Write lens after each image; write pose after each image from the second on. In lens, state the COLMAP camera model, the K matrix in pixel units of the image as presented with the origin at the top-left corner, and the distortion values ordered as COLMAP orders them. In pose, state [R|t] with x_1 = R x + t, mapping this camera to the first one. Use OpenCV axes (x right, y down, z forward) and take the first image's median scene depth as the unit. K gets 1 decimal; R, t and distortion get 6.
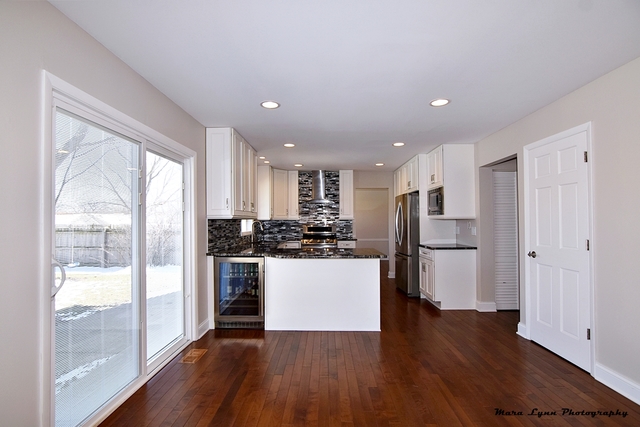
lens RADIAL K [[315.2, 0, 319.7], [0, 315.2, 216.1], [0, 0, 1]] dist [0.001487, 0.000140]
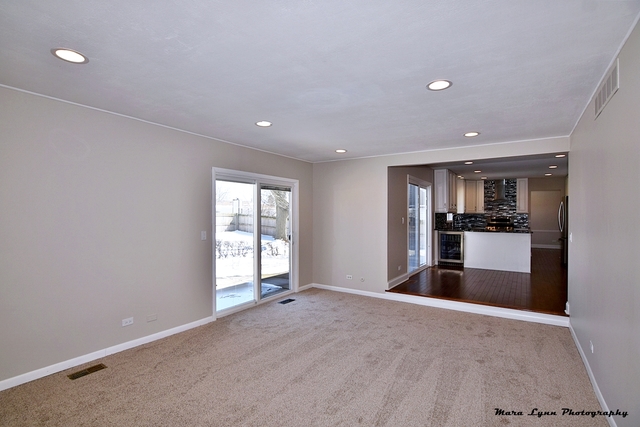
lens RADIAL K [[315.2, 0, 319.4], [0, 315.2, 214.0], [0, 0, 1]] dist [0.001487, 0.000140]
pose [[0.848582, 0.004376, -0.529046, 0.068366], [0.001652, 0.999939, 0.010922, -0.003639], [0.529061, -0.010142, 0.848523, -0.760791]]
